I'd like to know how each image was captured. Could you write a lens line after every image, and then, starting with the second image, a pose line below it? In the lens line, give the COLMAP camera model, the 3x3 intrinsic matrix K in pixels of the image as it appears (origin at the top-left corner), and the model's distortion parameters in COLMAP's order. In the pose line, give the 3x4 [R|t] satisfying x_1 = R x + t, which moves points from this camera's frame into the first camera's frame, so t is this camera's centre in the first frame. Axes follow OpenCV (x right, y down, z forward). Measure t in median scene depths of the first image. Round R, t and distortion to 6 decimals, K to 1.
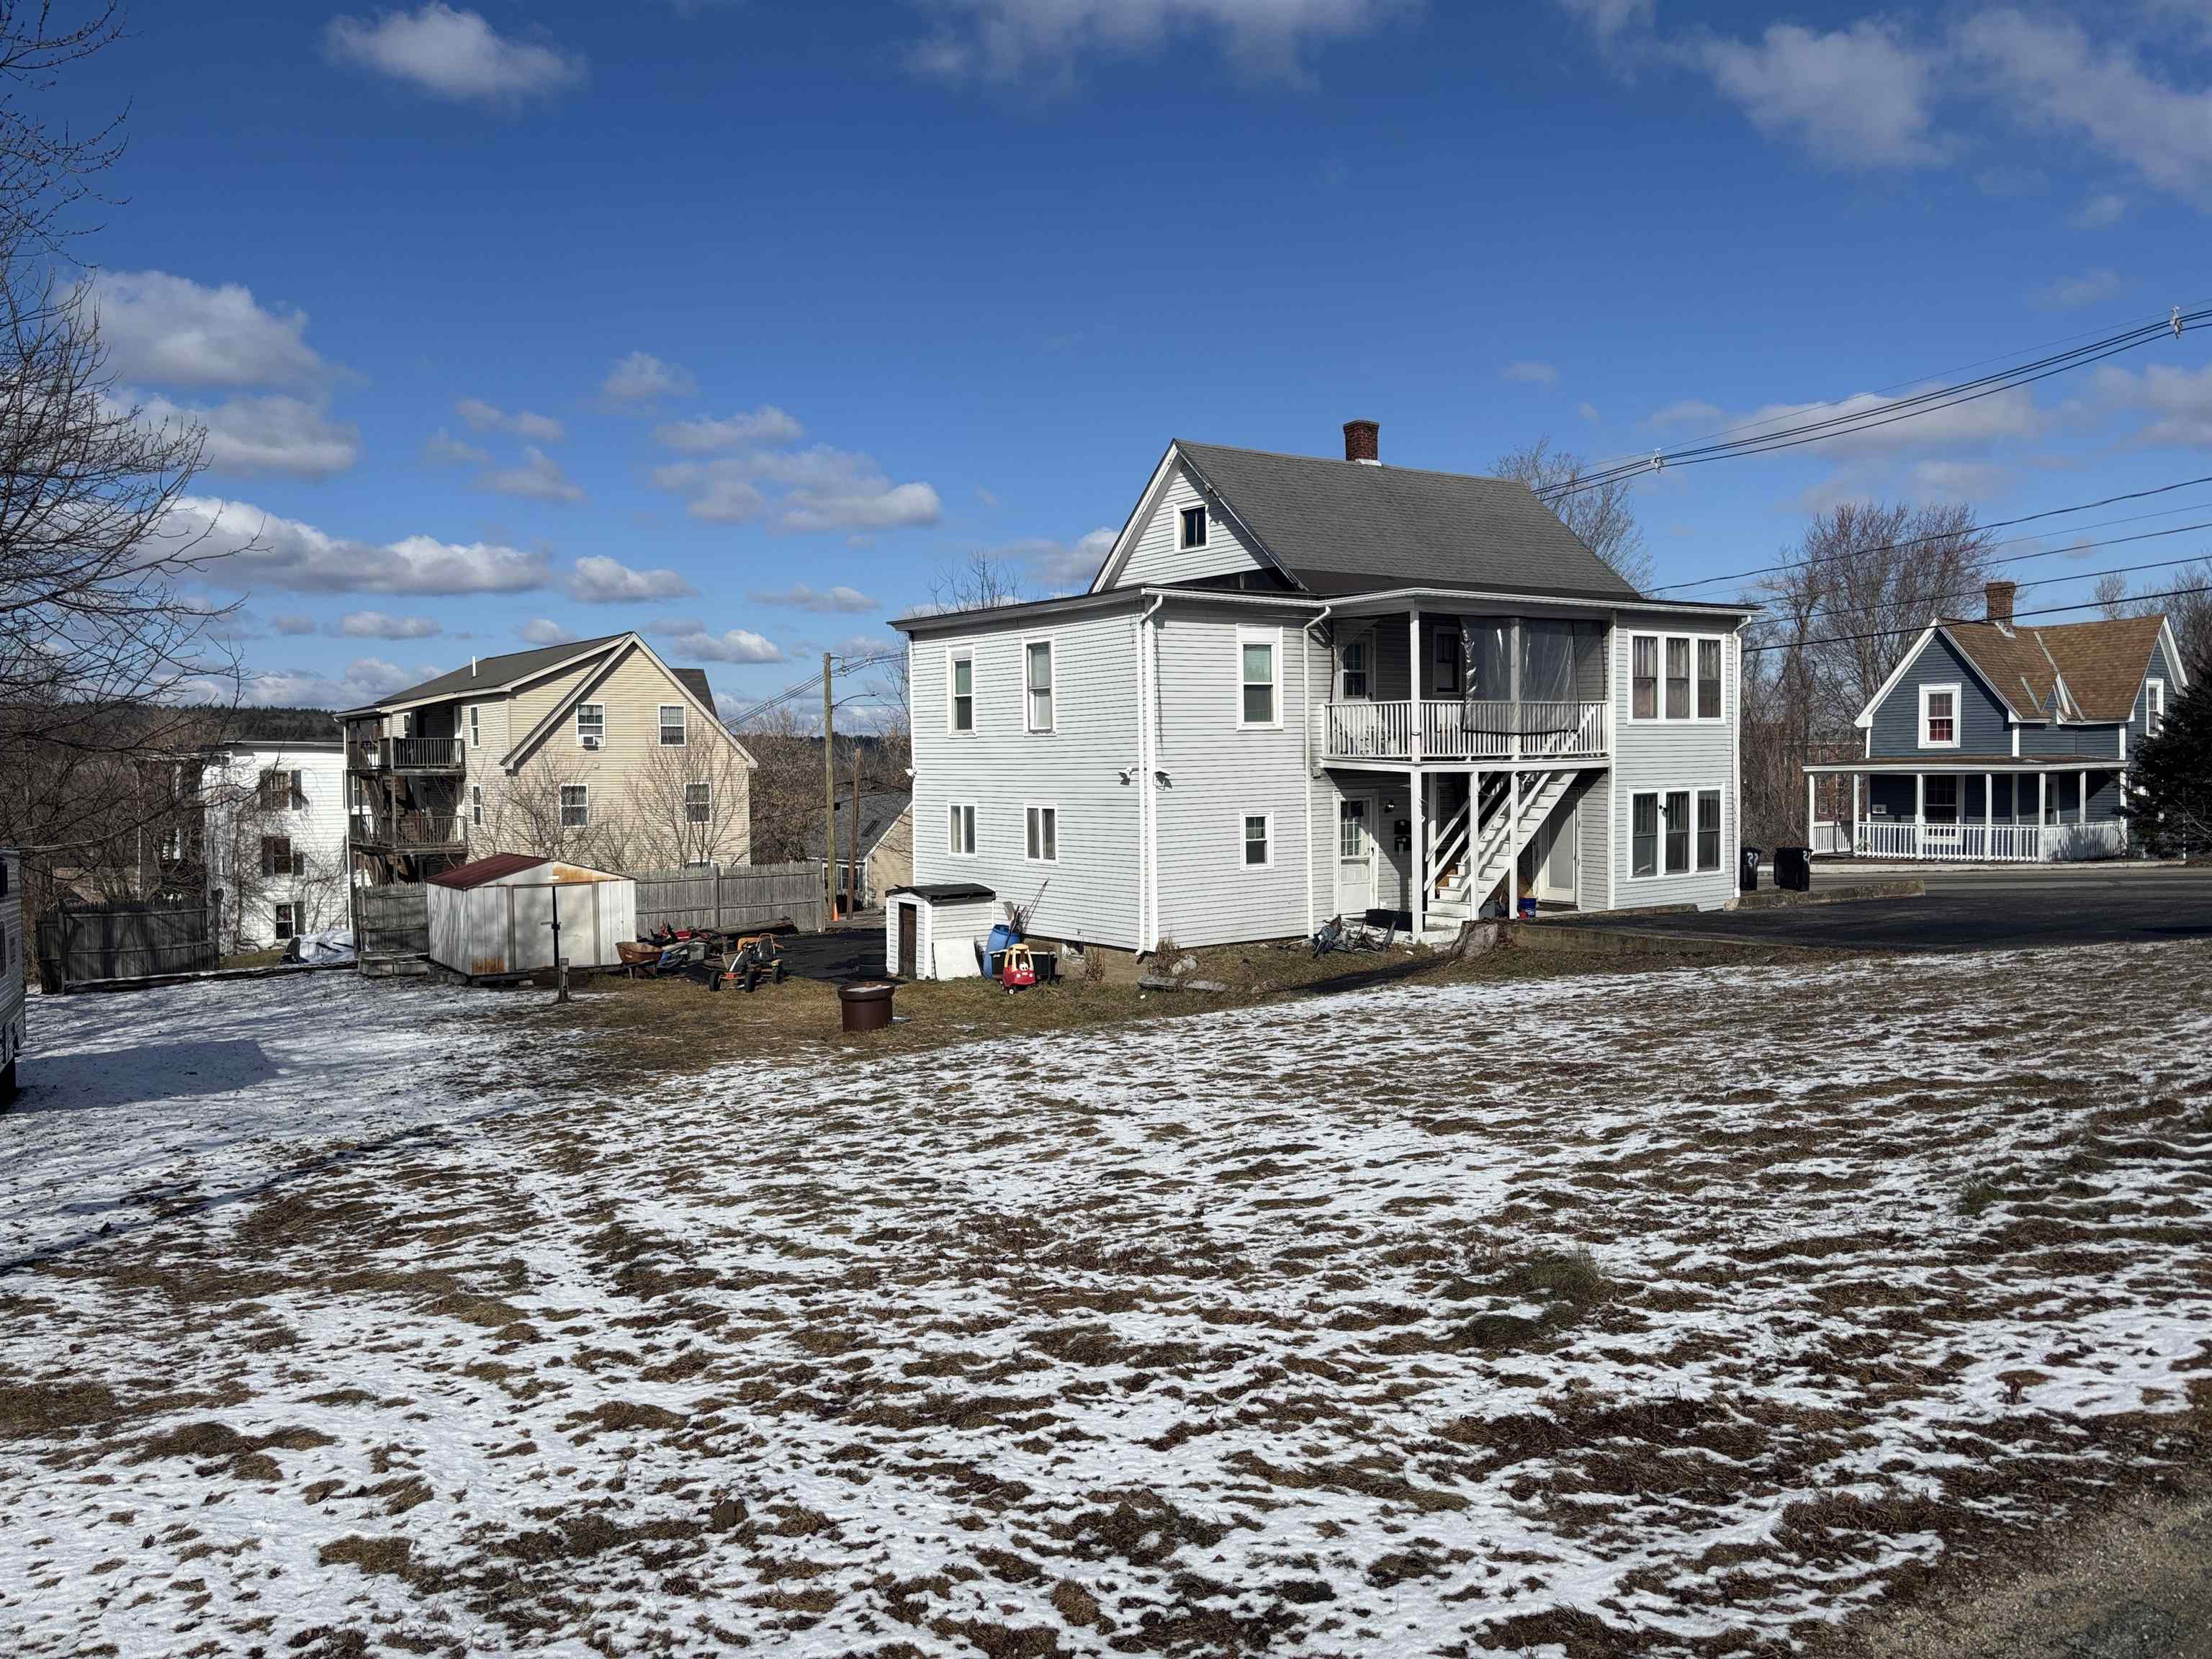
lens RADIAL K [[1665.1, 0, 1106.5], [0, 1665.1, 818.2], [0, 0, 1]] dist [0.055216, -0.063618]
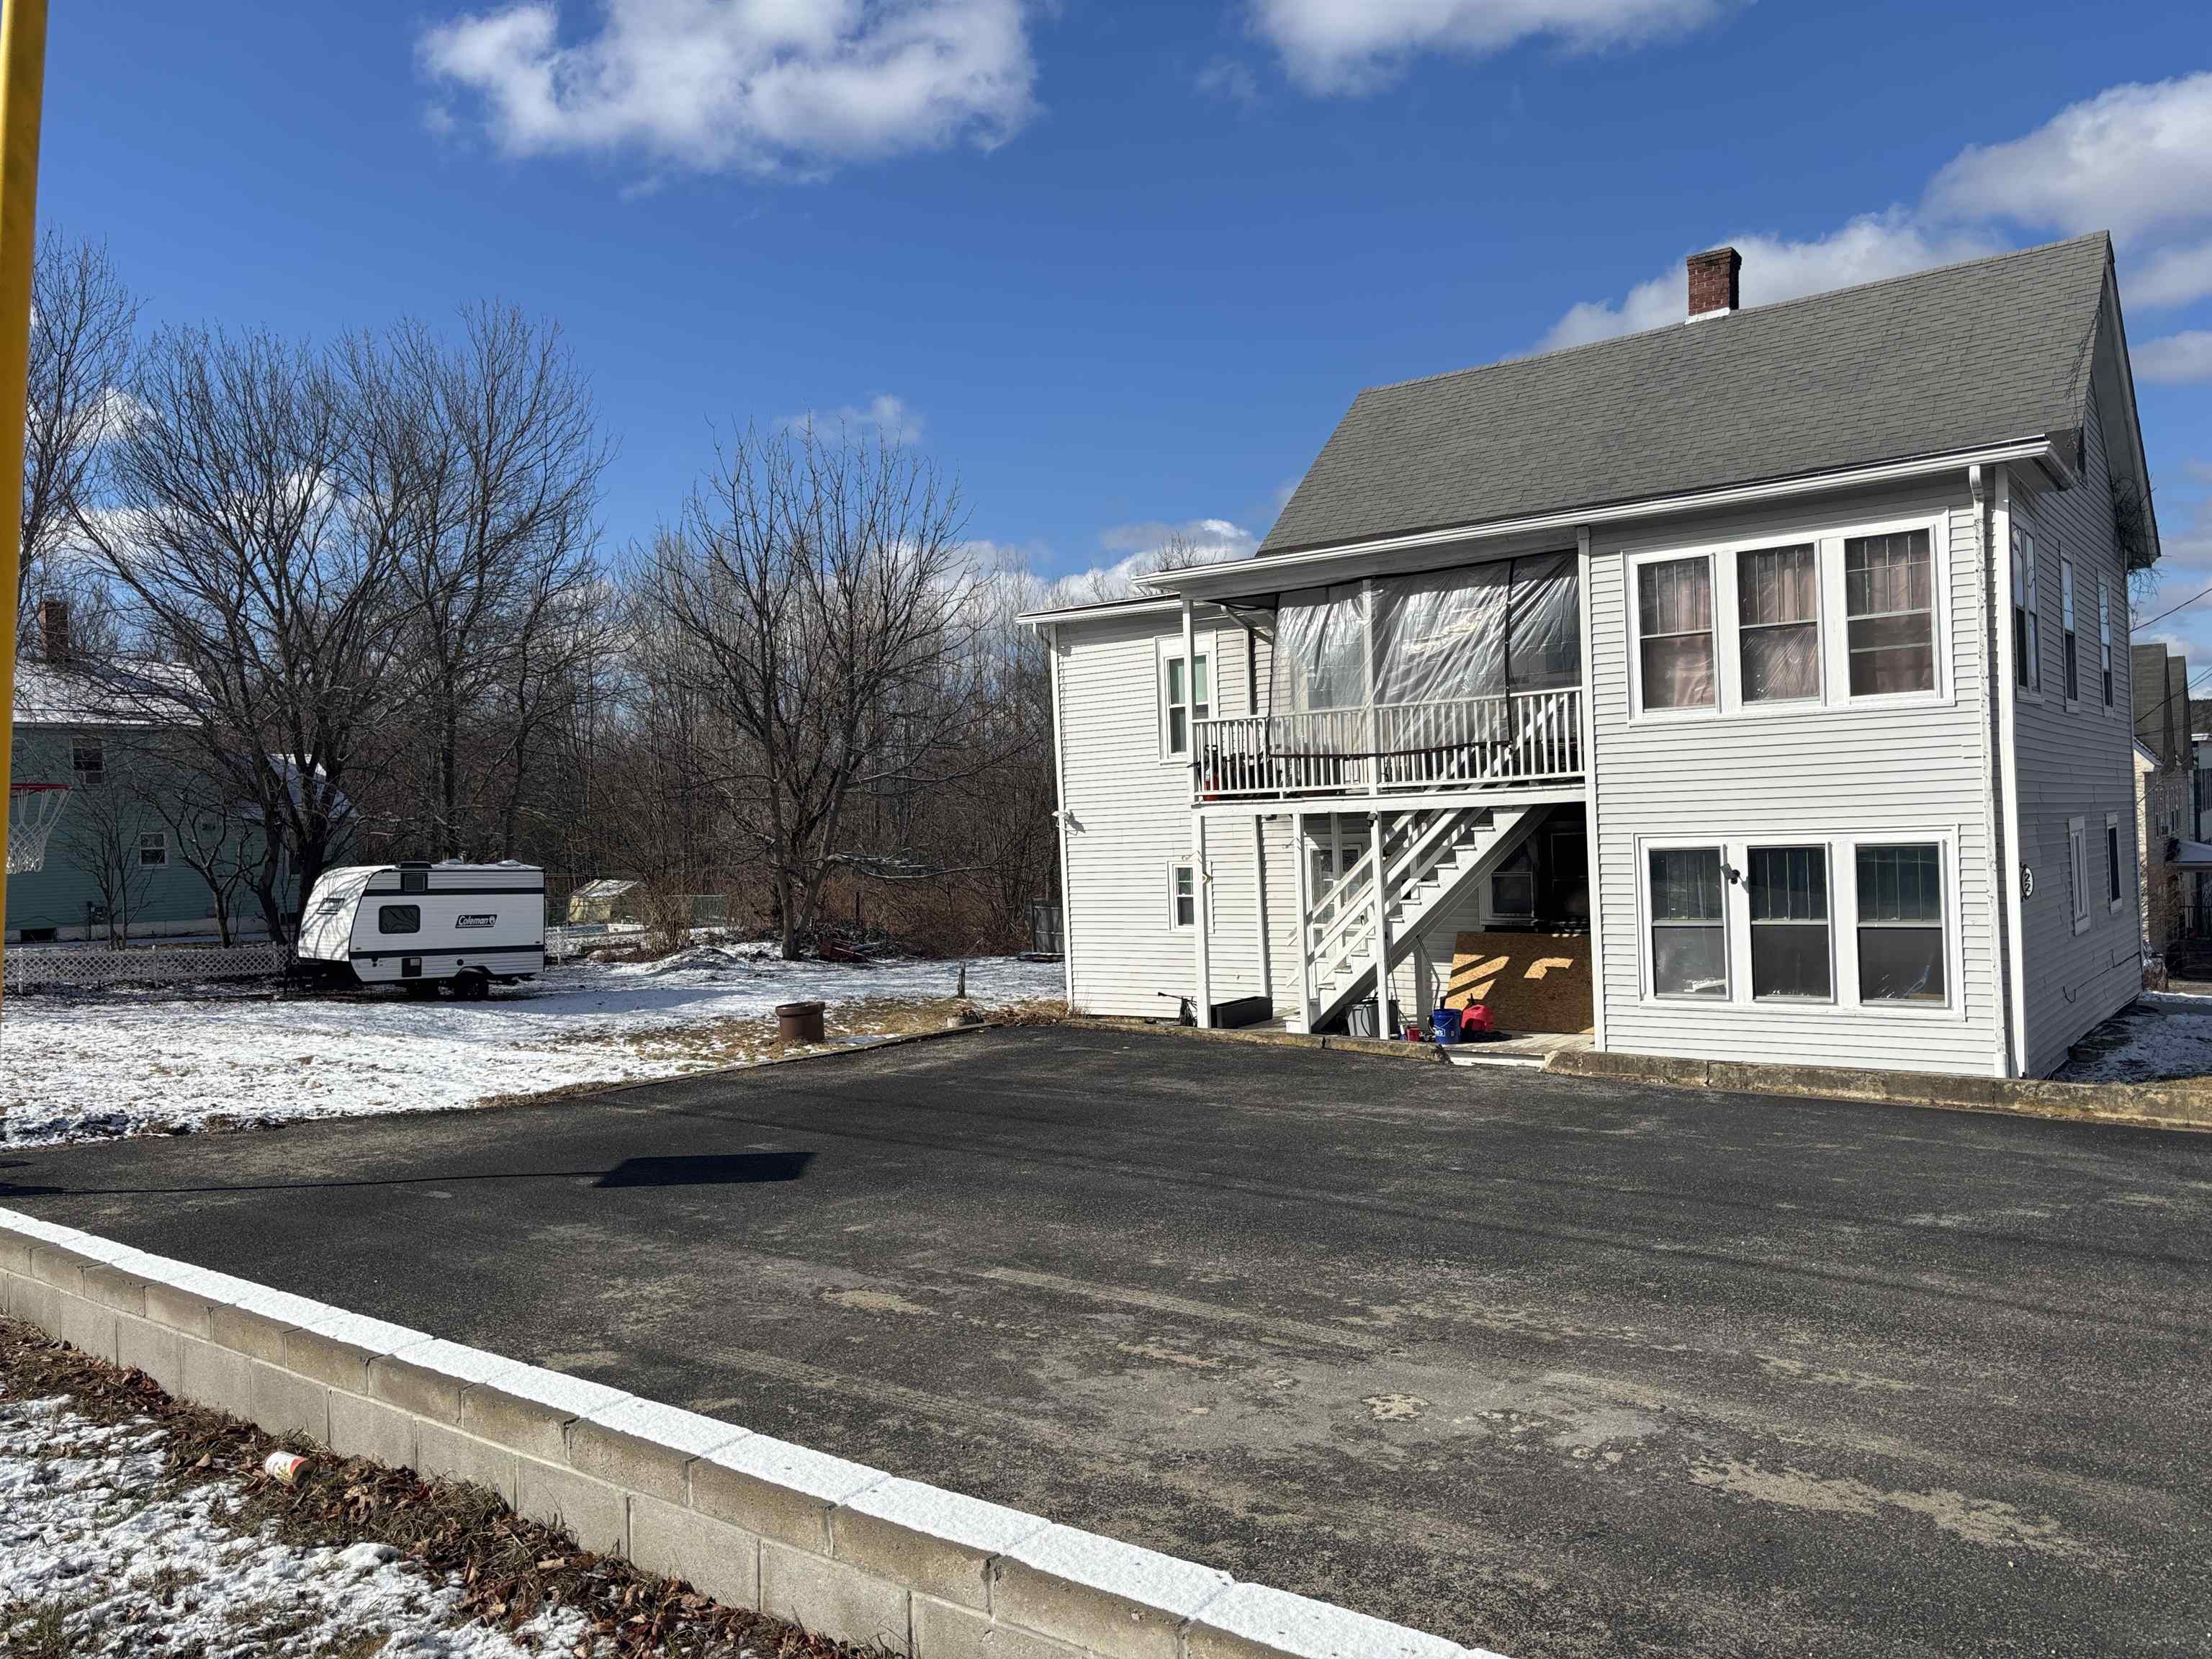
lens RADIAL K [[1660.2, 0, 1073.1], [0, 1660.2, 819.4], [0, 0, 1]] dist [0.050811, -0.100903]
pose [[0.293578, 0.007454, -0.955906, 2.593479], [0.005285, 0.999942, 0.009421, -0.098976], [0.955921, -0.007818, 0.293521, 2.144581]]
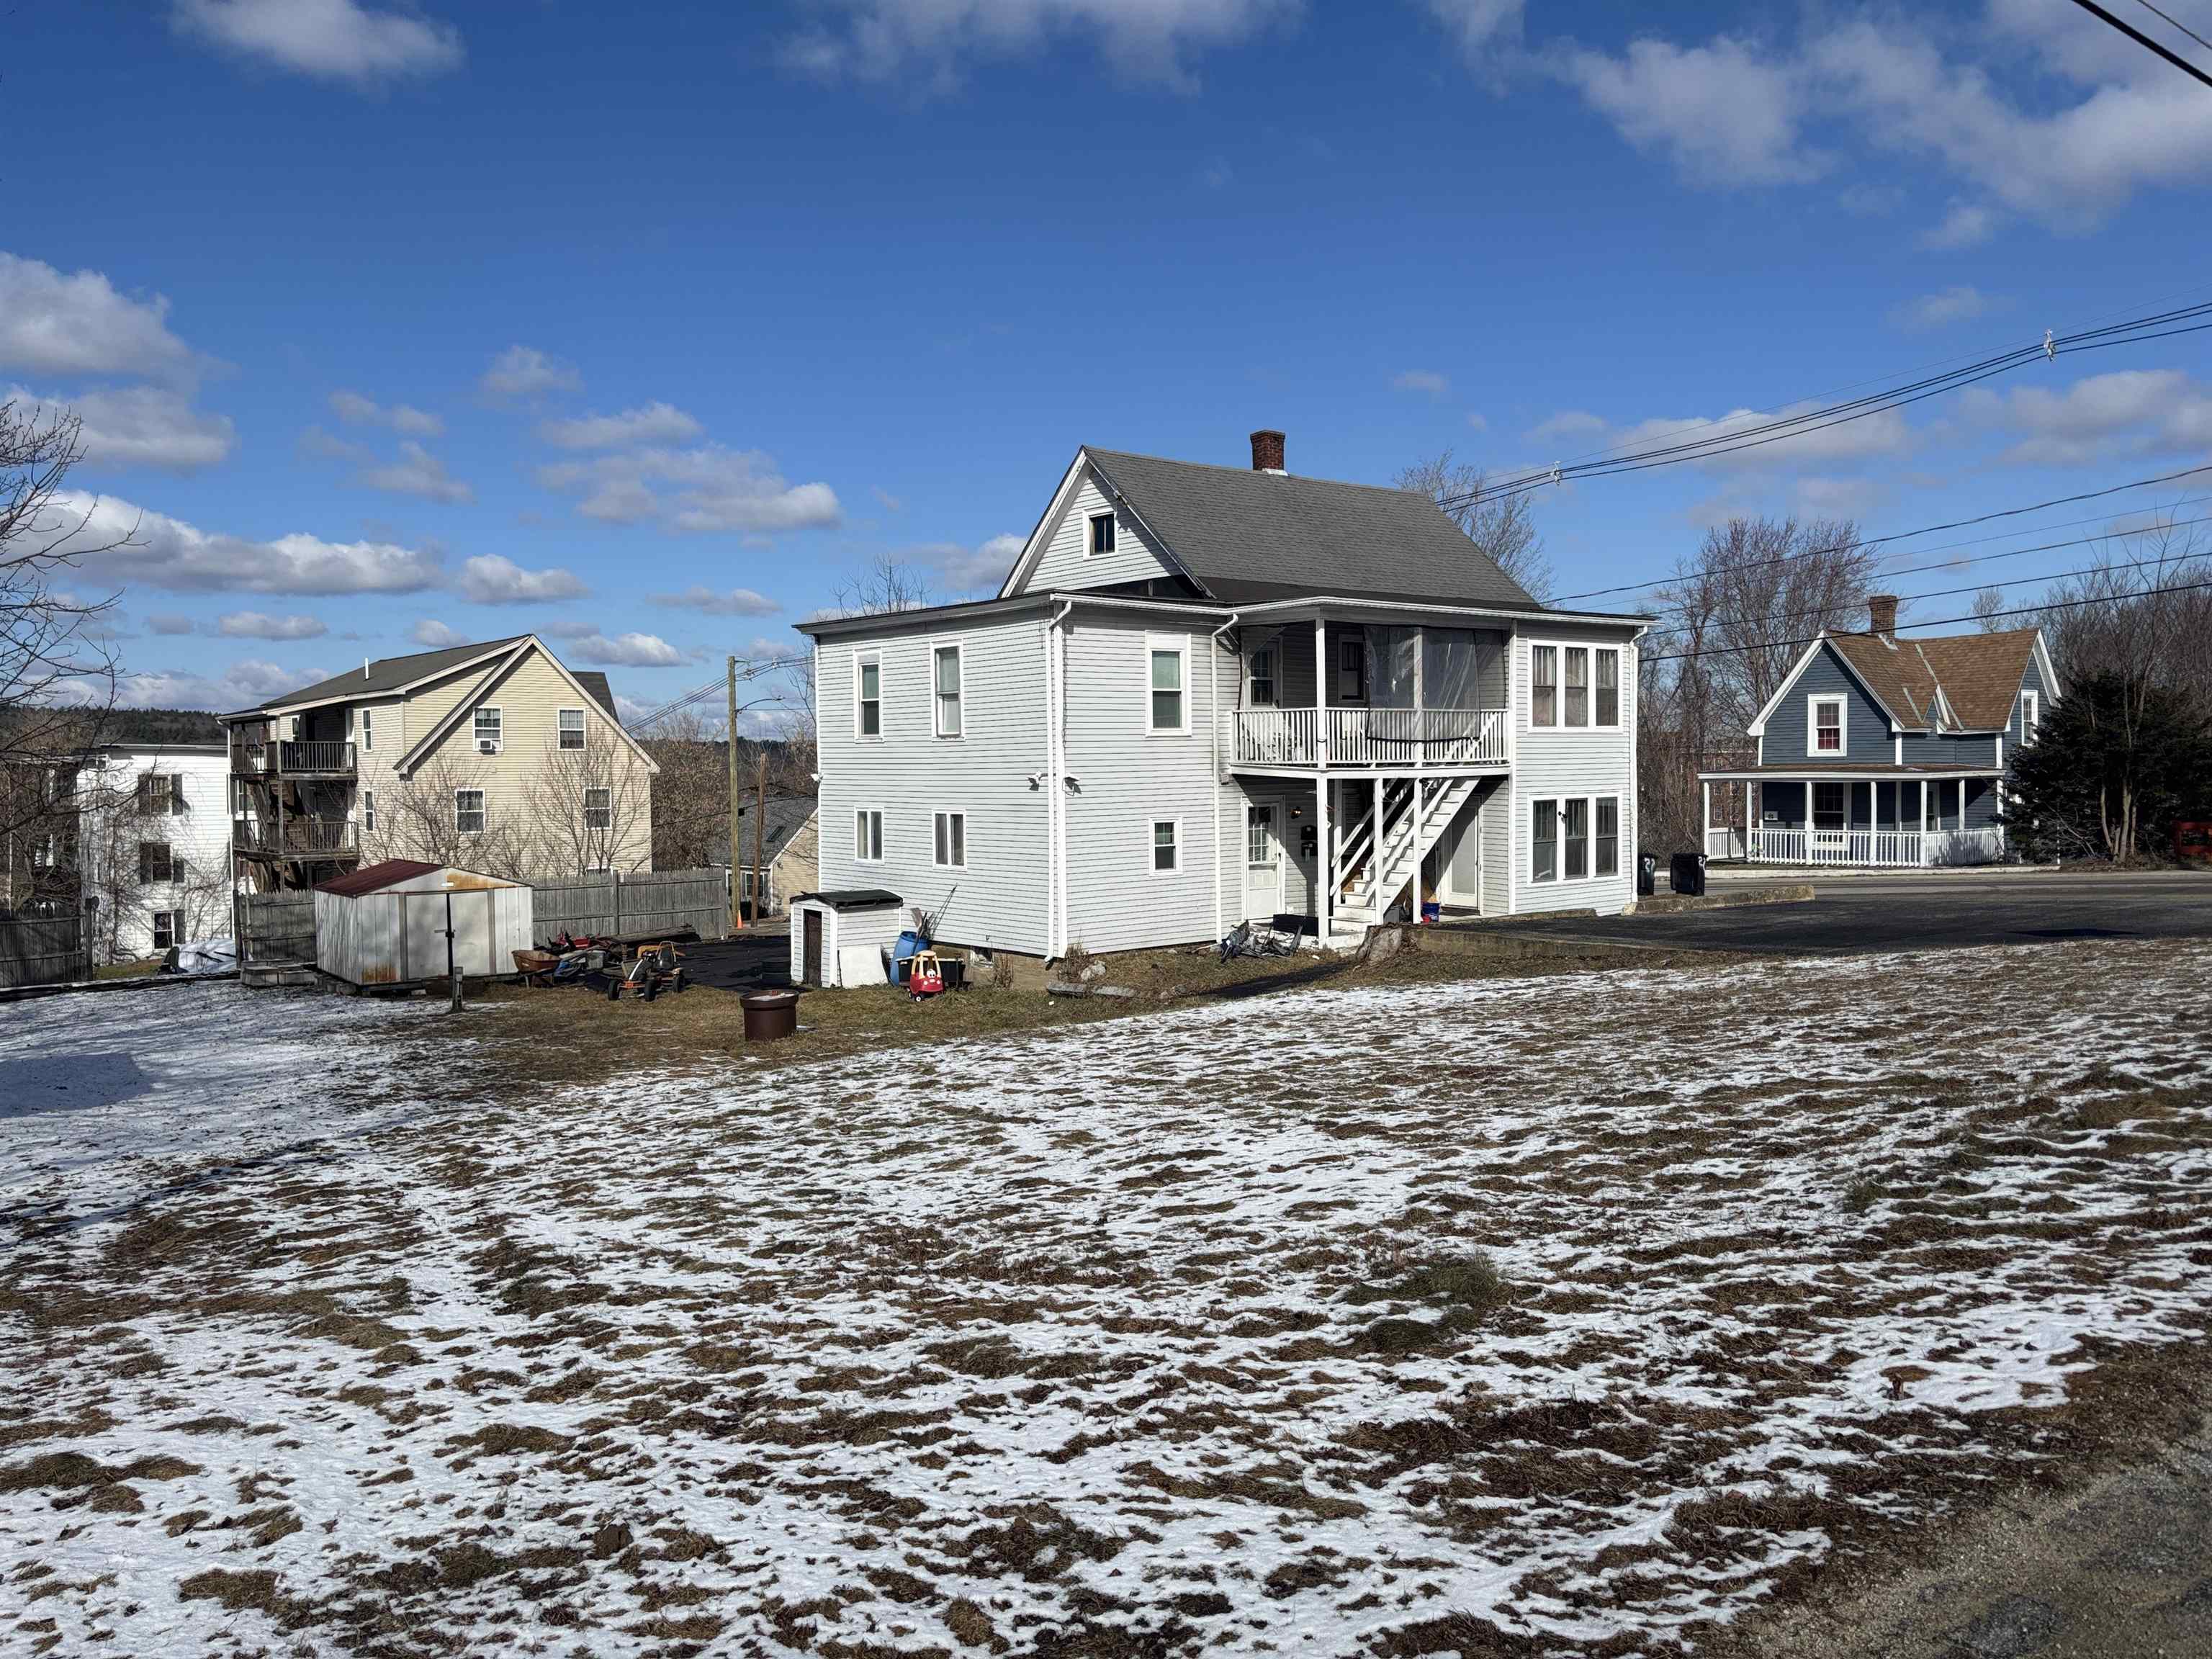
lens RADIAL K [[1664.1, 0, 1107.9], [0, 1664.1, 791.6], [0, 0, 1]] dist [0.050780, -0.055777]
pose [[0.998525, 0.001550, 0.054277, 0.004638], [-0.000492, 0.999810, -0.019509, 0.000387], [-0.054297, 0.019454, 0.998335, 0.003106]]
